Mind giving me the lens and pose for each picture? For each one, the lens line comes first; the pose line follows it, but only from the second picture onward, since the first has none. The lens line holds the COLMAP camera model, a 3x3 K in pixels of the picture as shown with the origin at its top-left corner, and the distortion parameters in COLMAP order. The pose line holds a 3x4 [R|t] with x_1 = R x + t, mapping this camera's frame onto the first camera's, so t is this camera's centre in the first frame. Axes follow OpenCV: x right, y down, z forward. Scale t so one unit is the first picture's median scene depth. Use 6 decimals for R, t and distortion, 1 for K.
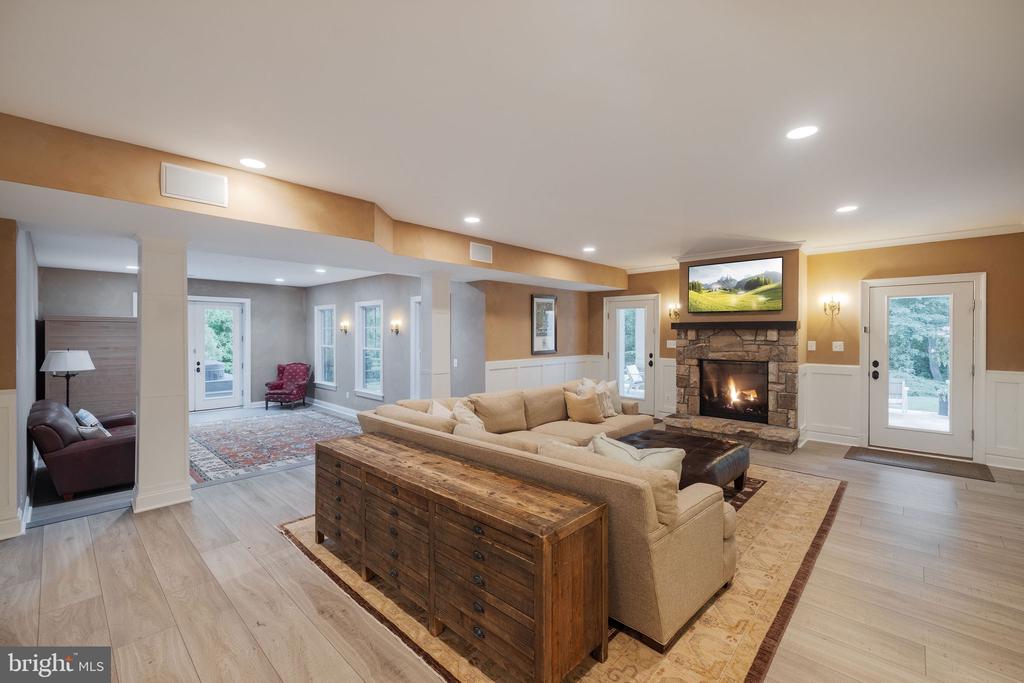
lens RADIAL K [[440.8, 0, 512.5], [0, 440.8, 336.5], [0, 0, 1]] dist [0.000530, 0.001032]
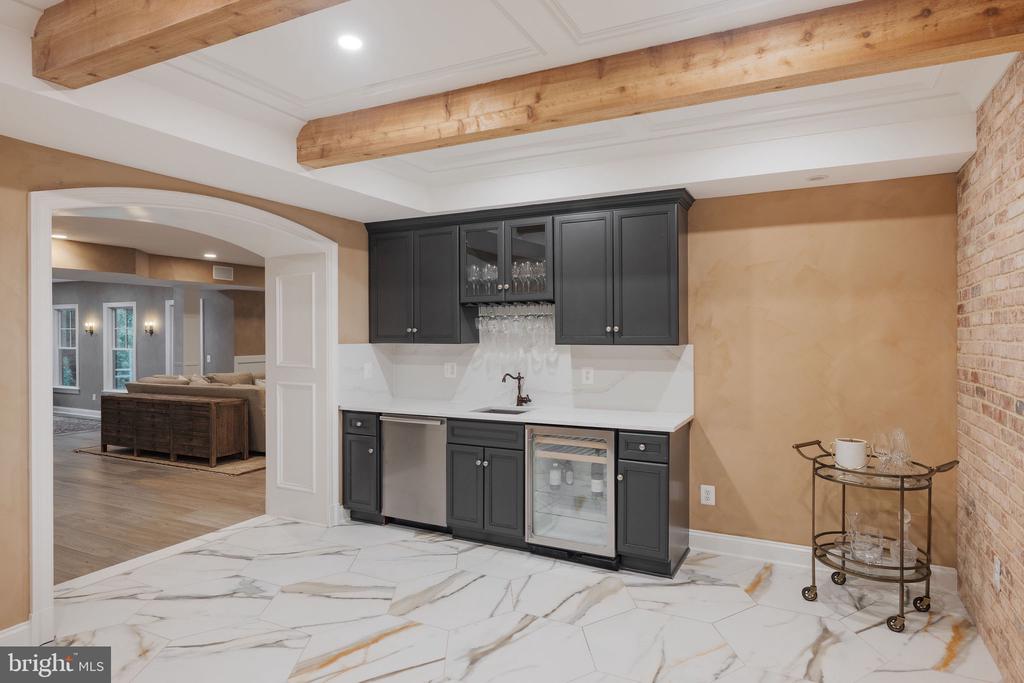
lens RADIAL K [[591.4, 0, 513.6], [0, 591.4, 336.6], [0, 0, 1]] dist [0.002024, 0.000503]
pose [[0.956588, -0.007865, 0.291337, 0.136873], [0.008336, 0.999965, -0.000375, 0.006223], [-0.291324, 0.002787, 0.956620, -0.539399]]
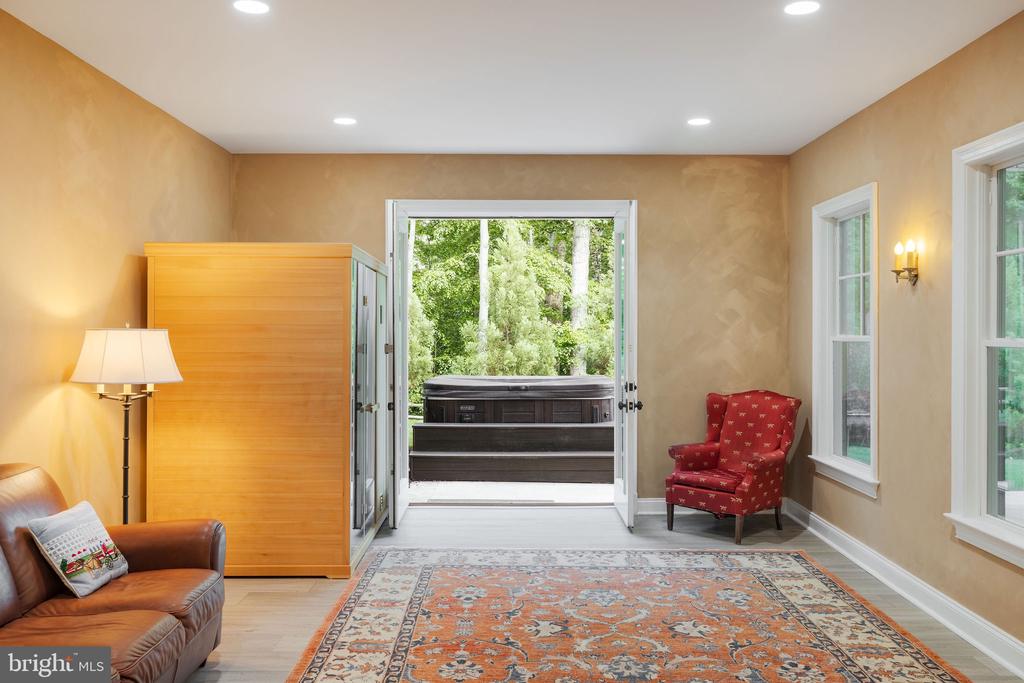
lens RADIAL K [[881.2, 0, 512.2], [0, 881.2, 335.0], [0, 0, 1]] dist [-0.012157, -0.004368]
pose [[0.692584, 0.003970, -0.721326, -0.177155], [-0.007301, 0.999972, -0.001506, 0.025257], [0.721300, 0.006309, 0.692594, 0.492714]]
